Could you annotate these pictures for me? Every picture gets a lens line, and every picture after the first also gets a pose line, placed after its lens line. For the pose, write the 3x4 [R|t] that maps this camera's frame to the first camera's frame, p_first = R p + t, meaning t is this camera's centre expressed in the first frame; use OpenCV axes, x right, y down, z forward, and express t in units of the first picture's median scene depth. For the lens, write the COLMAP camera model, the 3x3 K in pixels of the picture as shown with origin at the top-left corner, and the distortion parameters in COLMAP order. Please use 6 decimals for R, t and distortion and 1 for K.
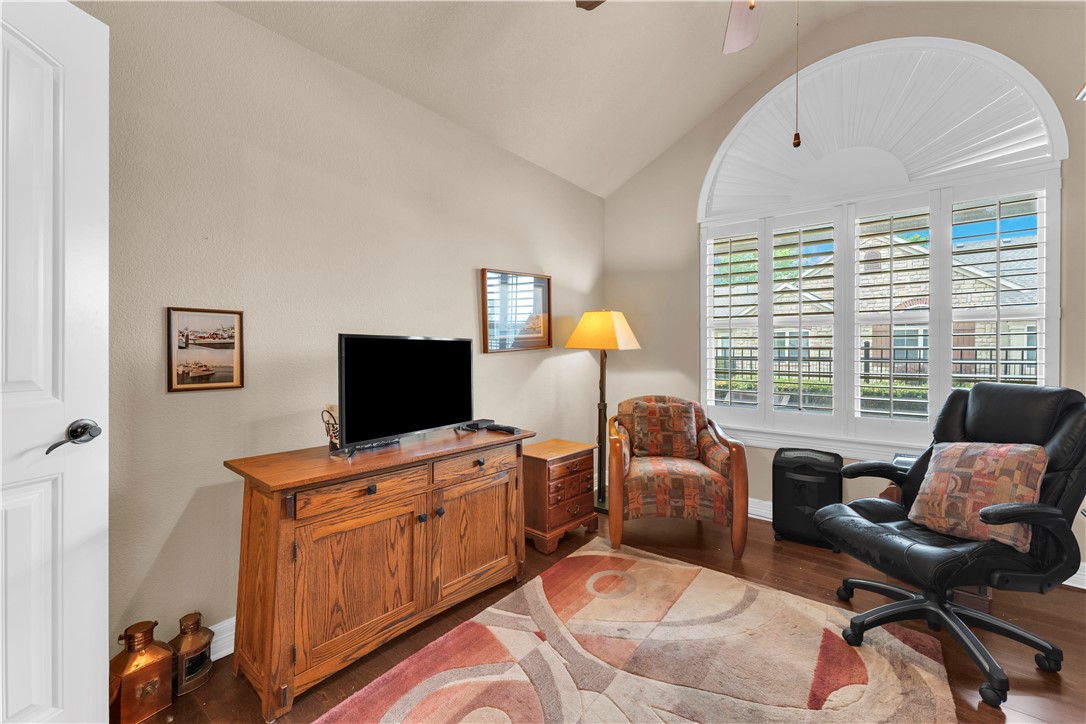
lens RADIAL K [[440.8, 0, 502.2], [0, 440.8, 350.9], [0, 0, 1]] dist [0.002672, -0.000072]
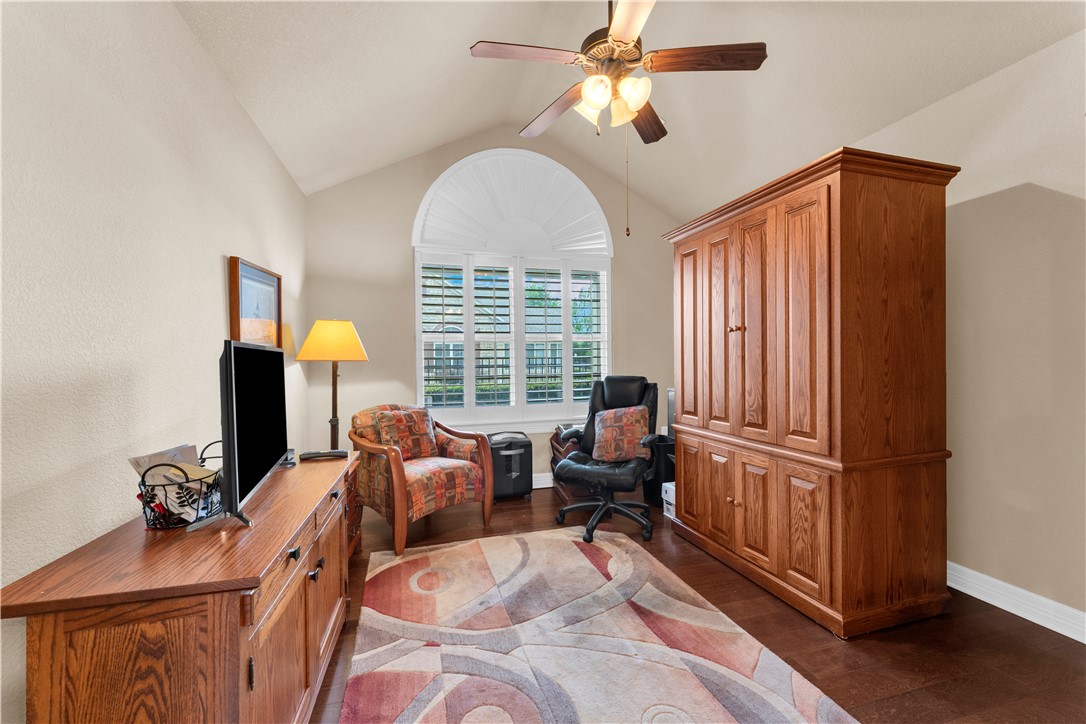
lens RADIAL K [[440.8, 0, 538.4], [0, 440.8, 360.5], [0, 0, 1]] dist [0.002672, -0.000072]
pose [[0.577623, -0.012037, 0.816215, -0.440095], [0.014999, 0.999879, 0.004131, -0.002831], [-0.816166, 0.009856, 0.577734, 0.159802]]
